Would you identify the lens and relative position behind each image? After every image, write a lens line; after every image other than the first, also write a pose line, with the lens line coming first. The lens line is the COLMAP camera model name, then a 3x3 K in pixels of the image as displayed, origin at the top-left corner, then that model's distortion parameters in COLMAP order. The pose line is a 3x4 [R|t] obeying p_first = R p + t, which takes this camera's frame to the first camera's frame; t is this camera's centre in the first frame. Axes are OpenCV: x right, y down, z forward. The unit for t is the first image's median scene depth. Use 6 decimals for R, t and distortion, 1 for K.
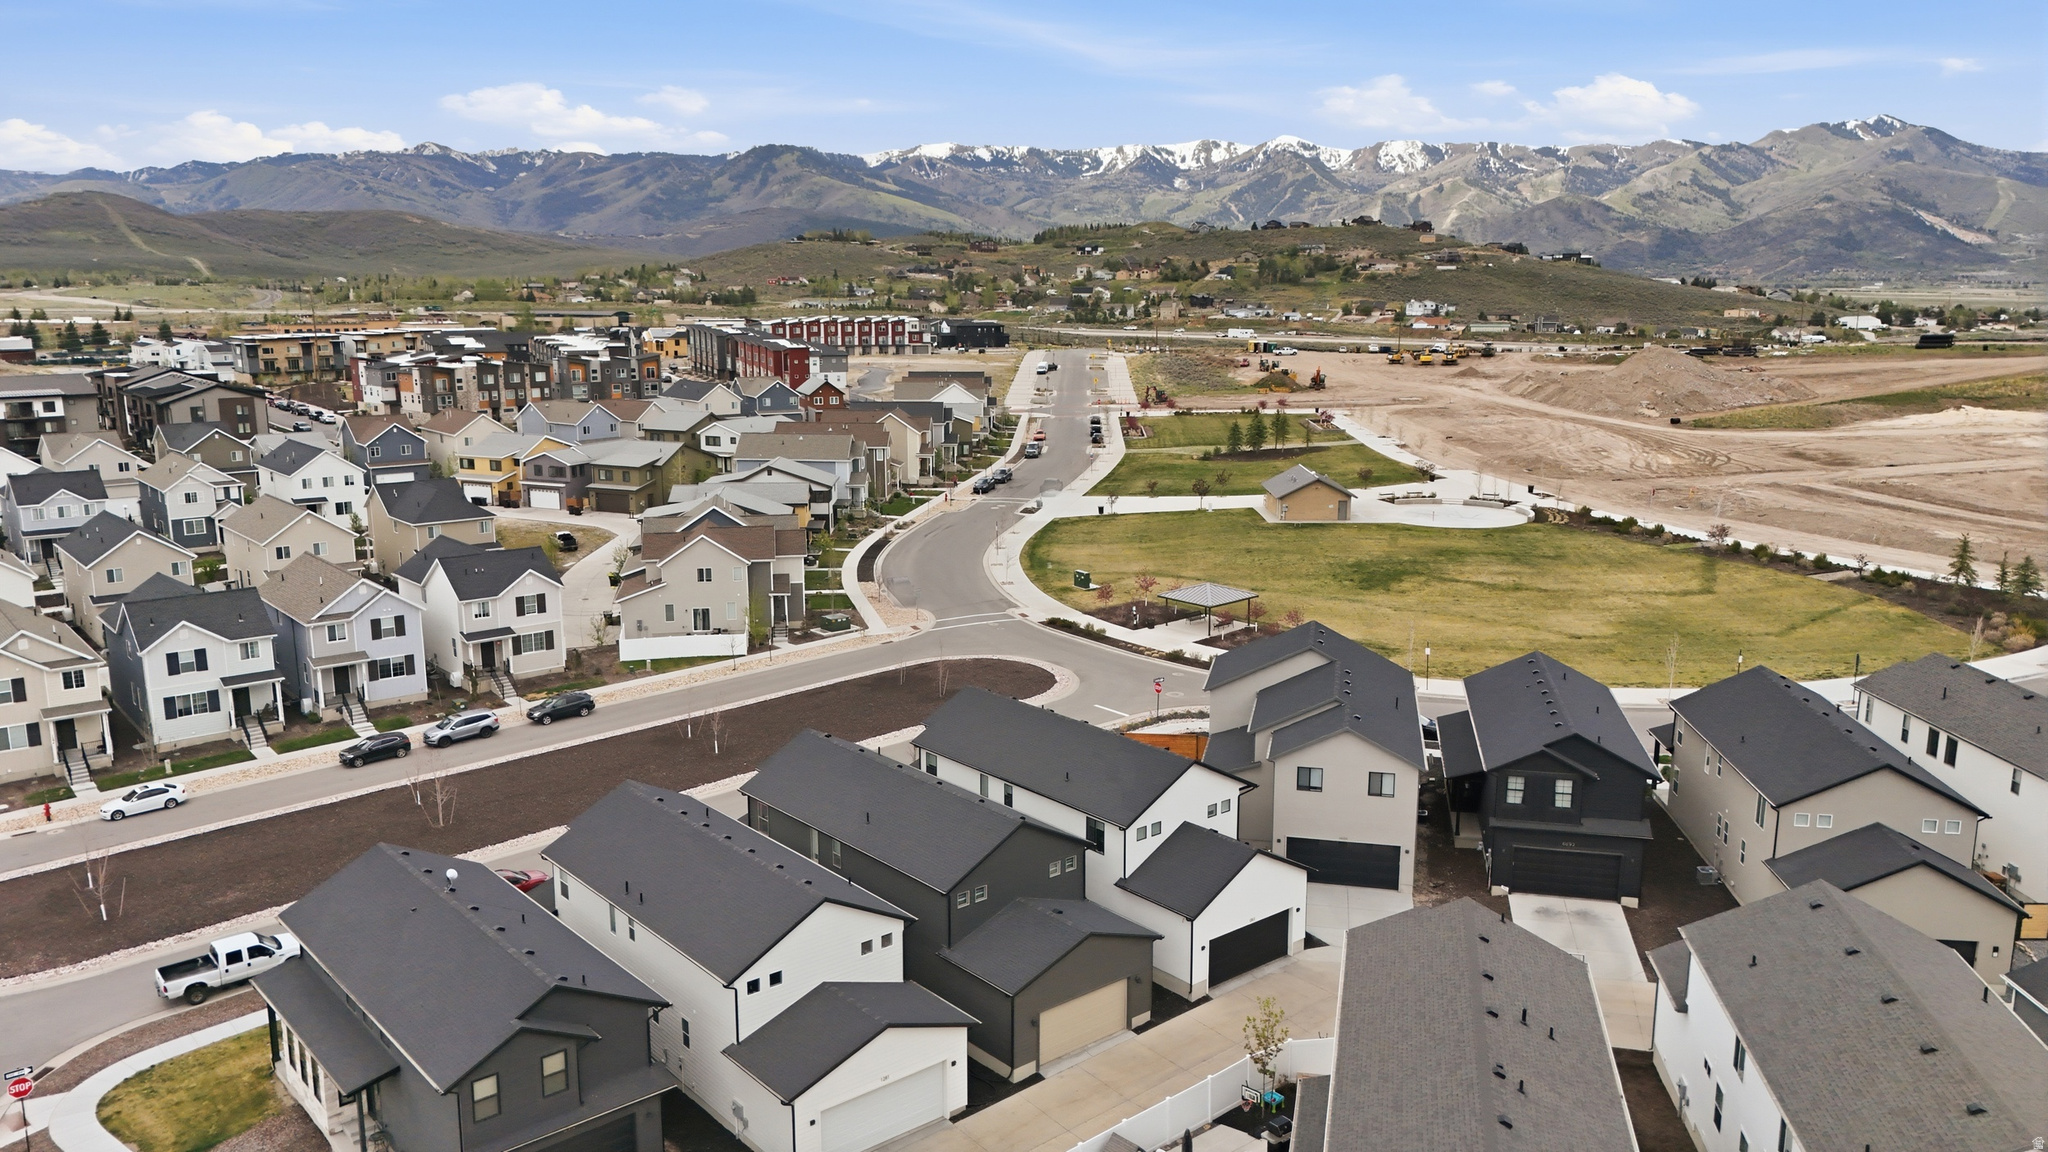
lens RADIAL K [[1511.0, 0, 1038.9], [0, 1511.0, 574.9], [0, 0, 1]] dist [0.079758, -0.083802]
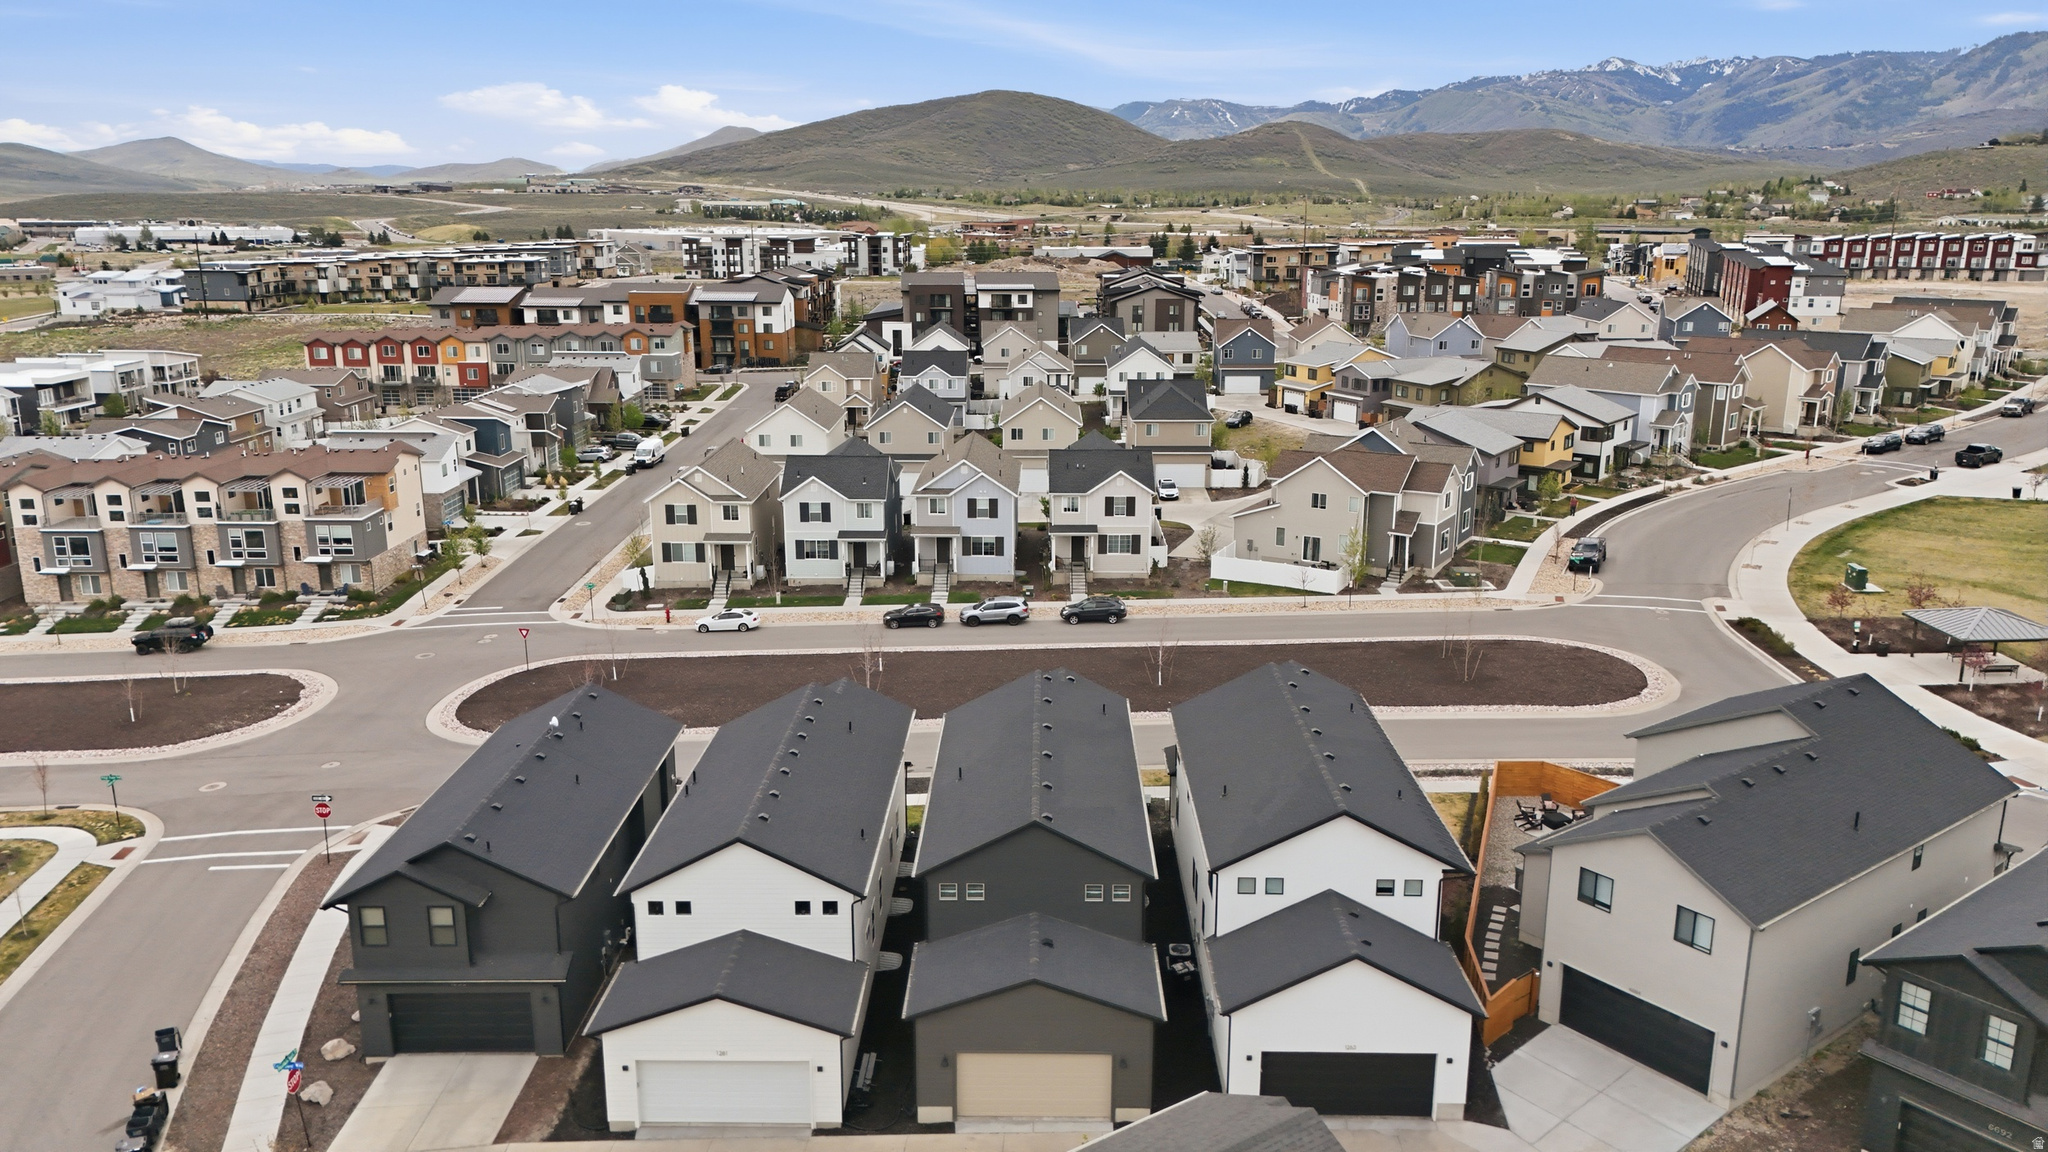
lens RADIAL K [[1511.0, 0, 1025.8], [0, 1511.0, 586.4], [0, 0, 1]] dist [0.079758, -0.083802]
pose [[0.752753, 0.164949, -0.637303, 0.231515], [-0.128259, 0.986296, 0.103783, -0.020735], [0.645688, 0.003617, 0.763593, 0.186530]]
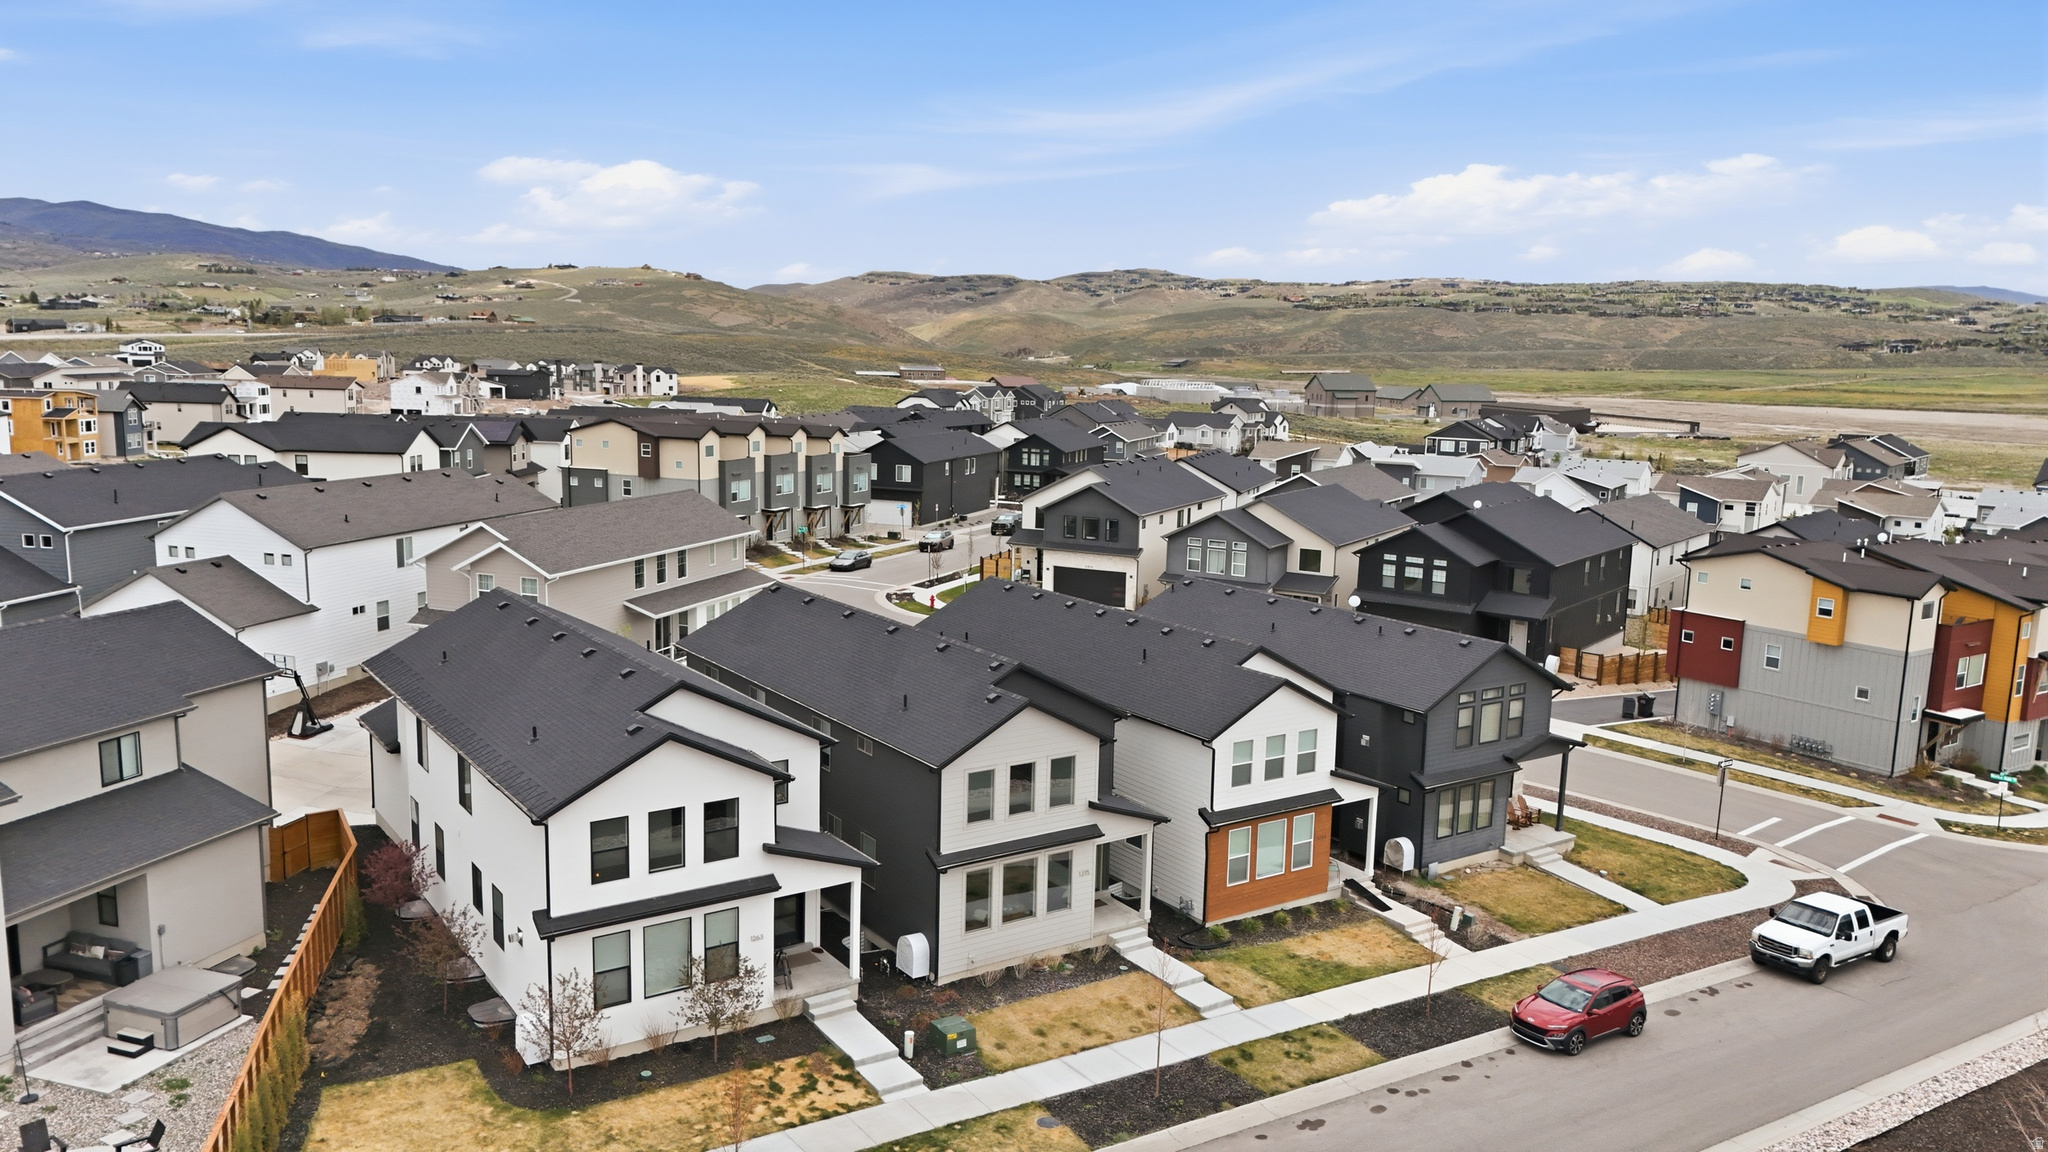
lens RADIAL K [[1511.0, 0, 1028.1], [0, 1511.0, 581.3], [0, 0, 1]] dist [0.079758, -0.083802]
pose [[-0.994834, -0.042203, 0.092327, -0.117702], [-0.007467, 0.937443, 0.348058, -0.075327], [-0.101241, 0.345570, -0.932916, 0.890160]]
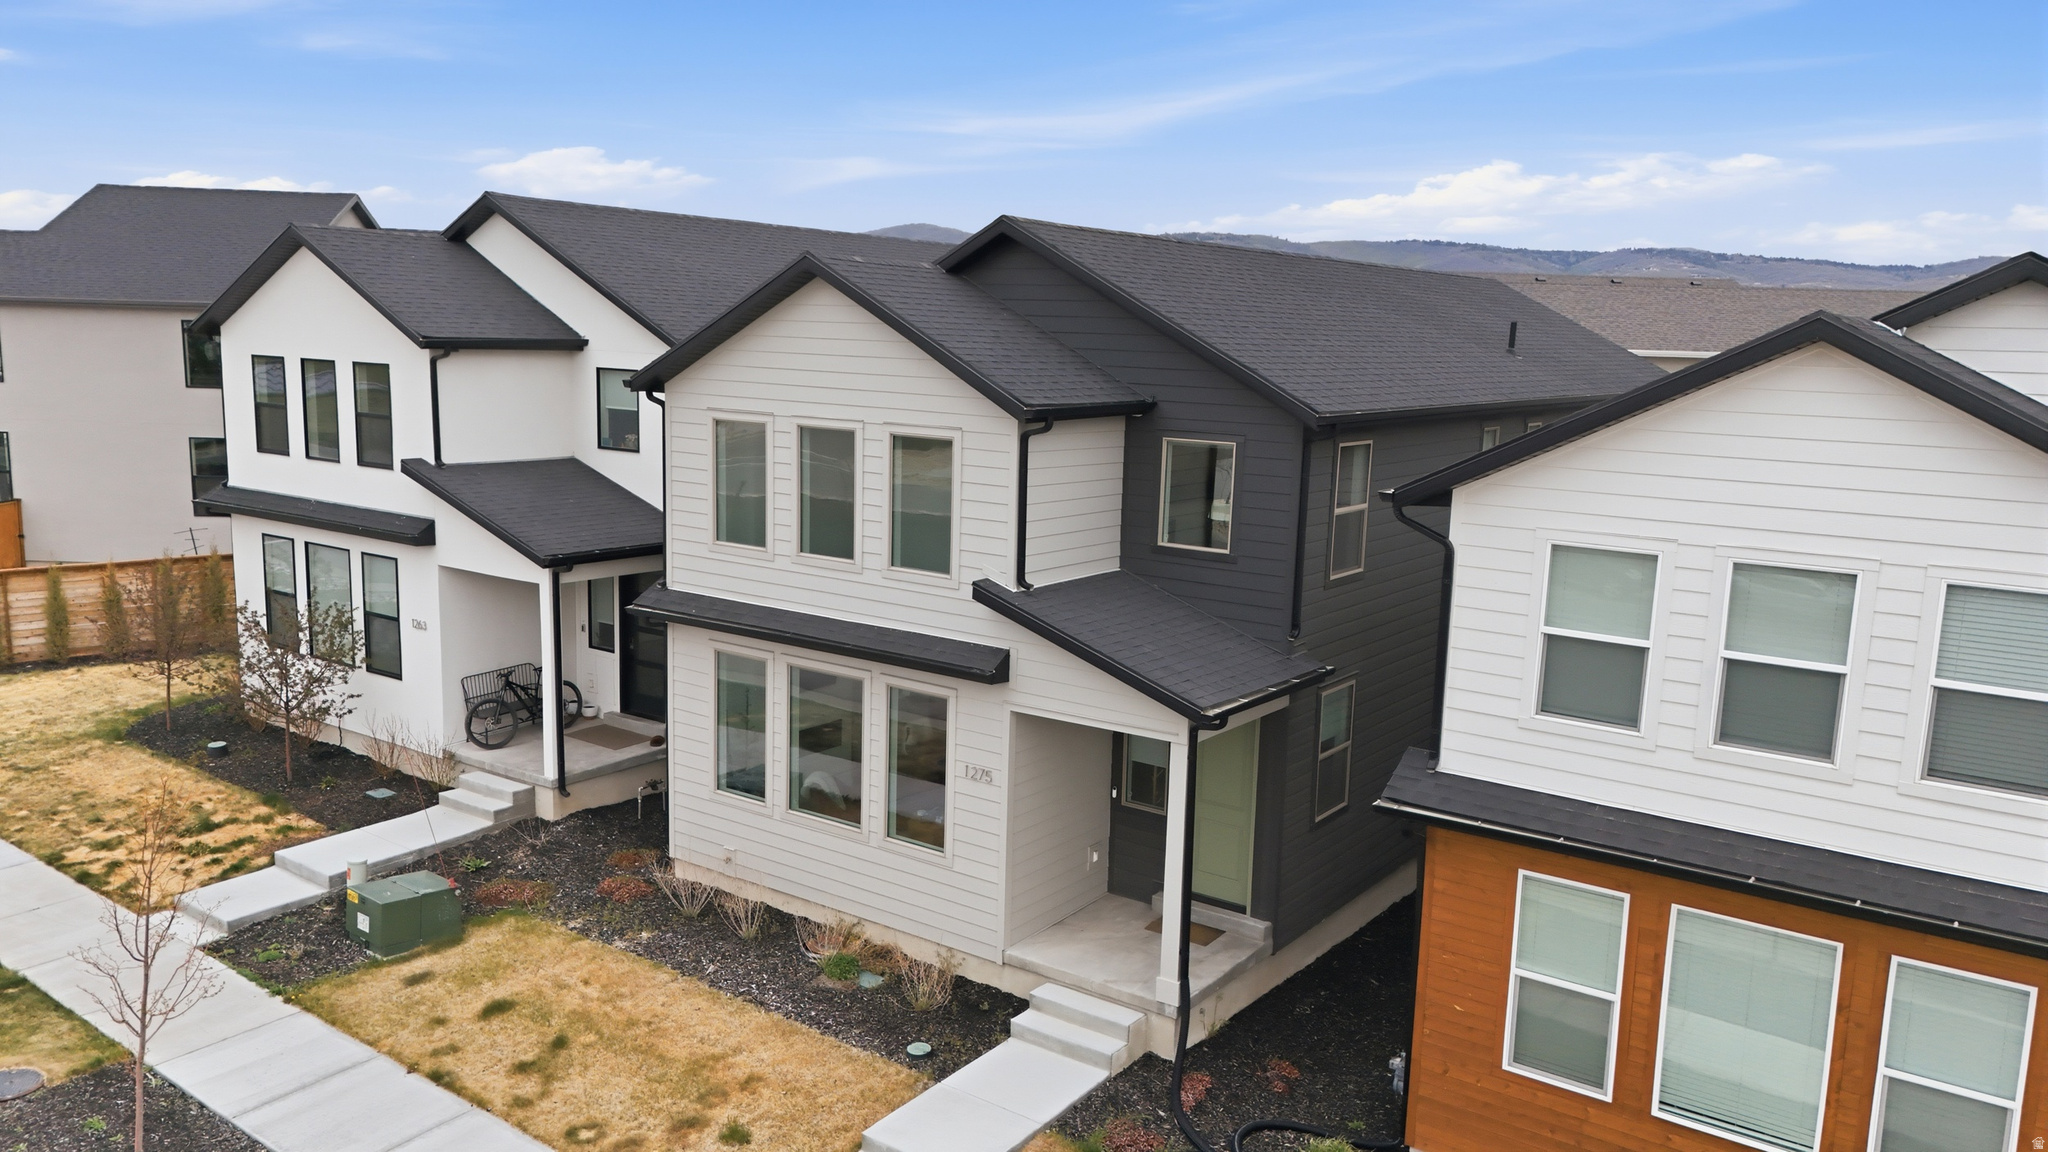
lens RADIAL K [[1511.0, 0, 1021.0], [0, 1511.0, 574.0], [0, 0, 1]] dist [0.079758, -0.083802]
pose [[-0.242333, -0.162585, 0.956473, -0.220768], [0.160278, 0.965604, 0.204746, 0.063408], [-0.956862, 0.202918, -0.207939, 0.612823]]
